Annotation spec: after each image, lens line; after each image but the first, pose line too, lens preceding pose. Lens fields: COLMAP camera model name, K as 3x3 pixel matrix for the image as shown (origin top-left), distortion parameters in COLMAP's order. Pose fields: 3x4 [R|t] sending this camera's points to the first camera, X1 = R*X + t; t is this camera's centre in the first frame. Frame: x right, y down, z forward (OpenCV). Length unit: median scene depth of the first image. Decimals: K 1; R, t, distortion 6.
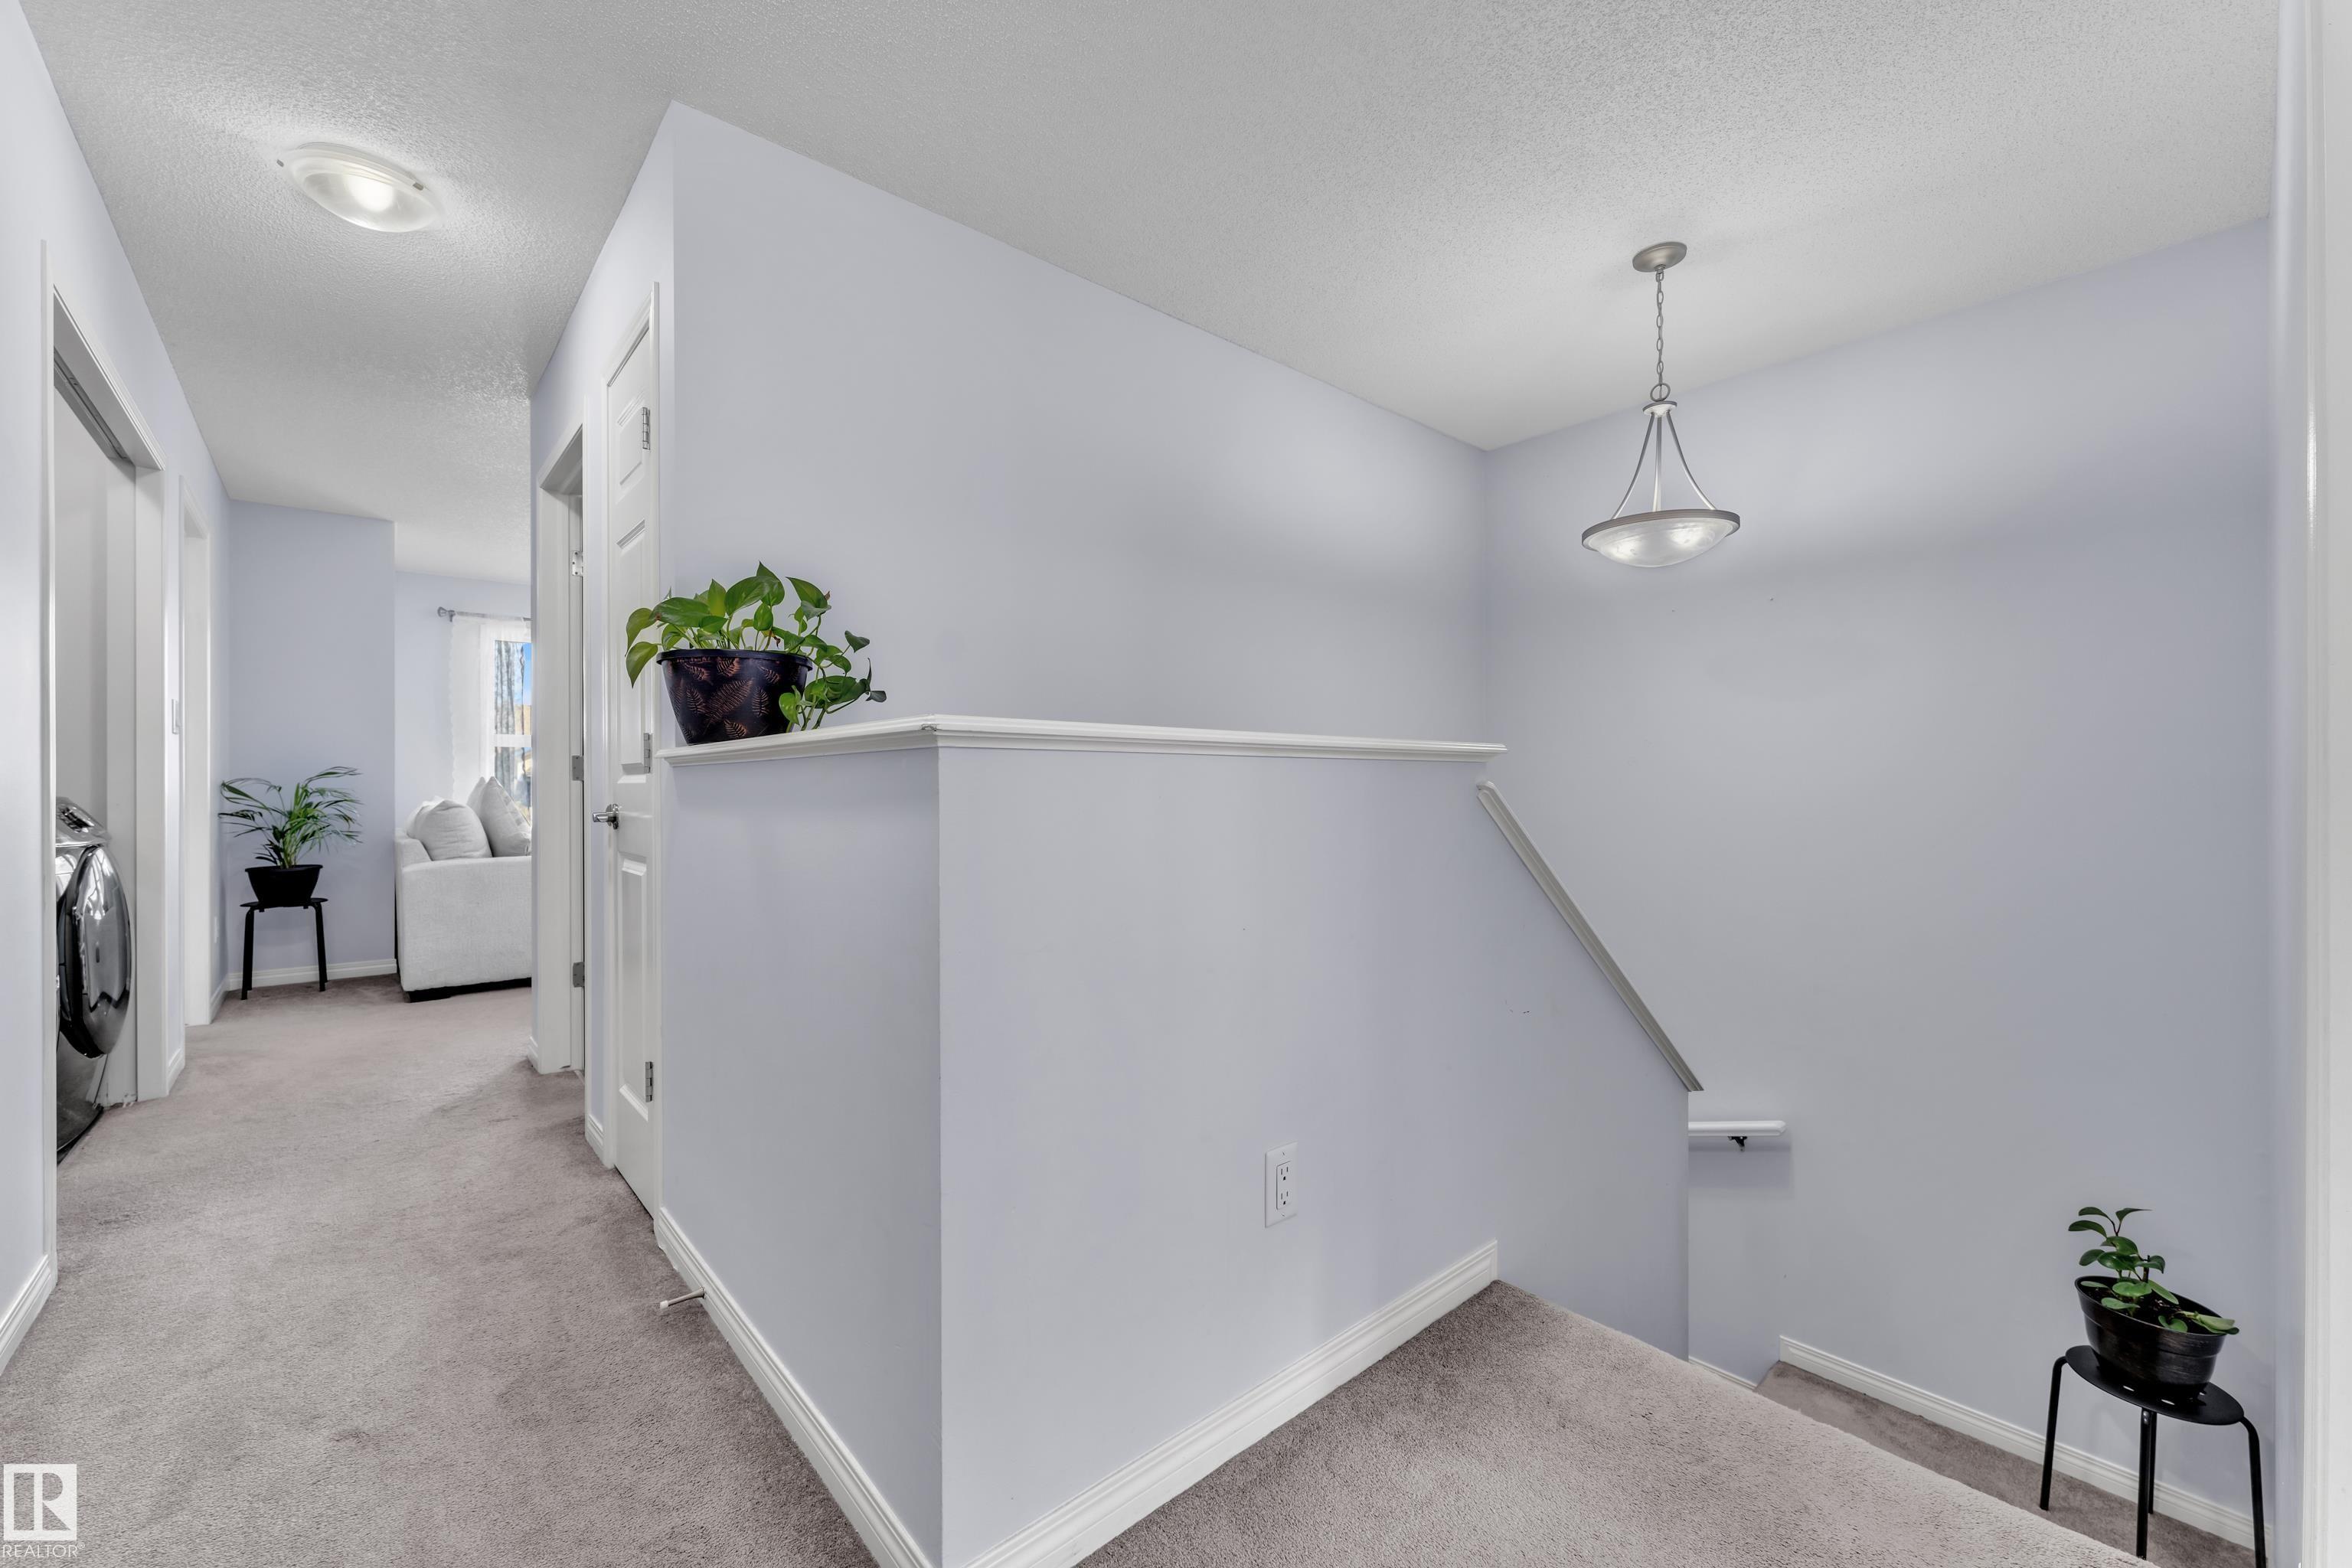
lens RADIAL K [[943.8, 0, 1174.4], [0, 943.8, 783.6], [0, 0, 1]] dist [0.000907, 0.000937]
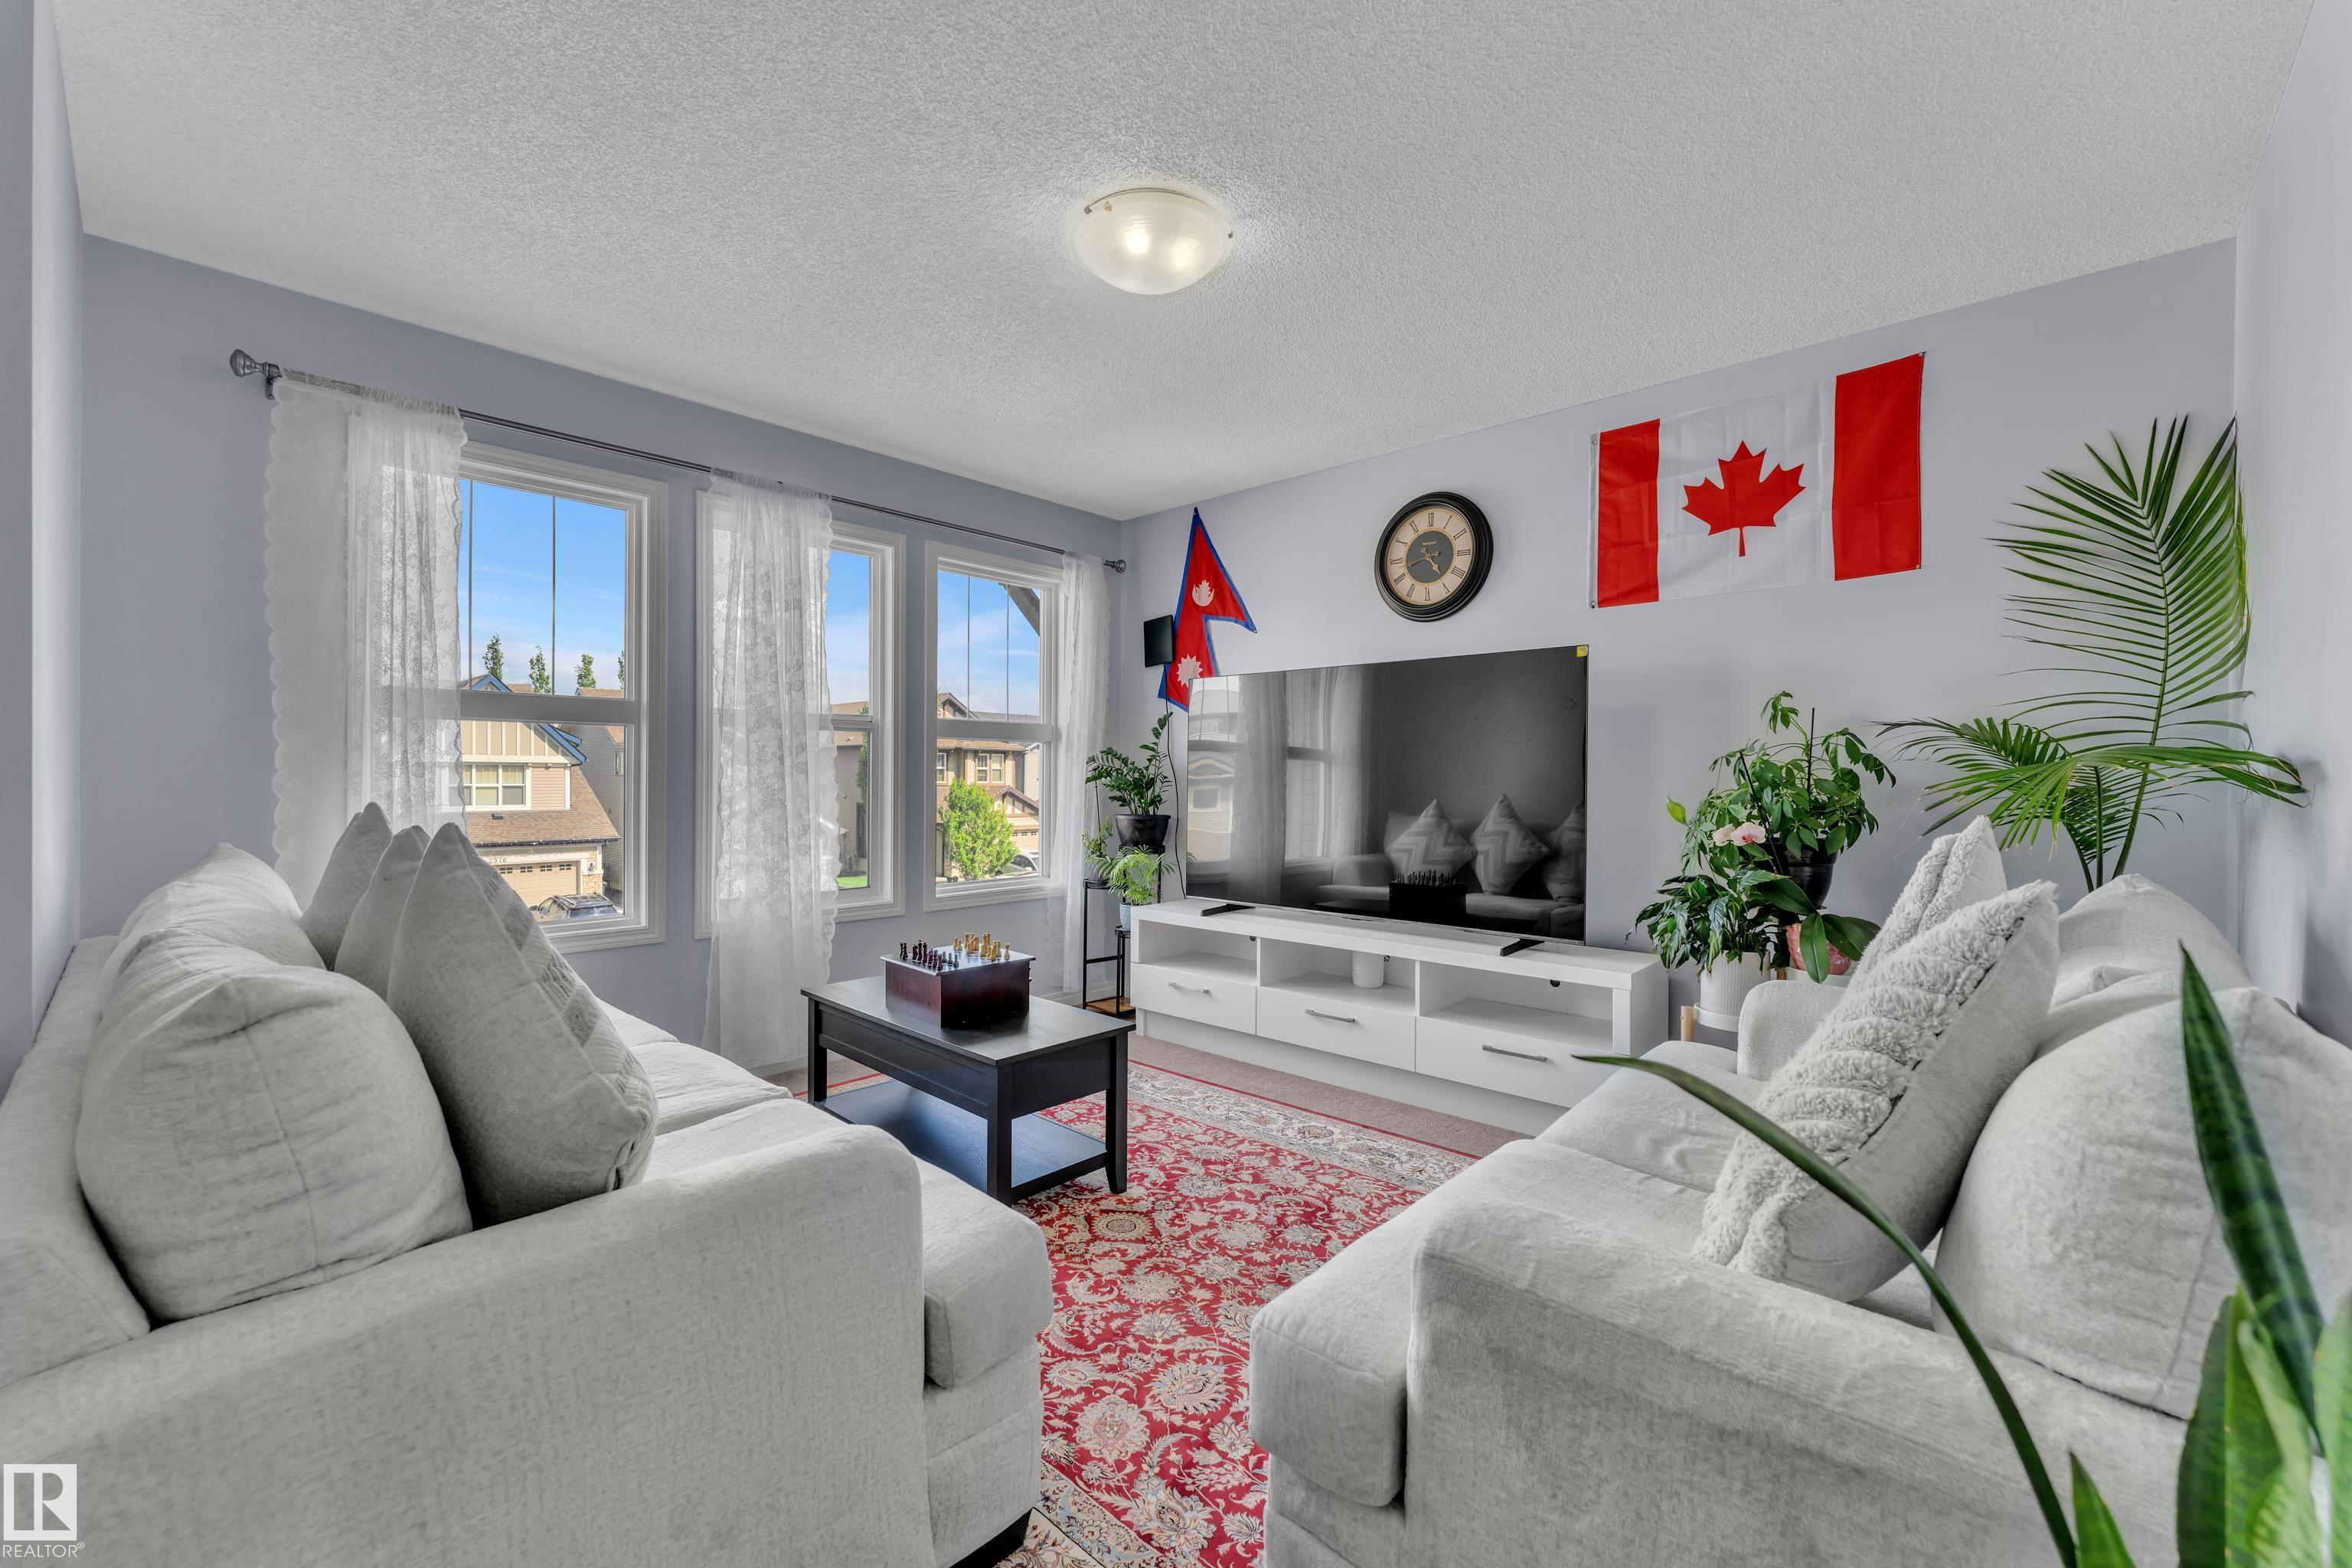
lens RADIAL K [[943.8, 0, 1192.0], [0, 943.8, 788.1], [0, 0, 1]] dist [0.000907, 0.000937]
pose [[0.993508, 0.003242, 0.113716, -0.426325], [-0.004407, 0.999940, 0.009997, -0.014078], [-0.113677, -0.010433, 0.993463, 0.562446]]
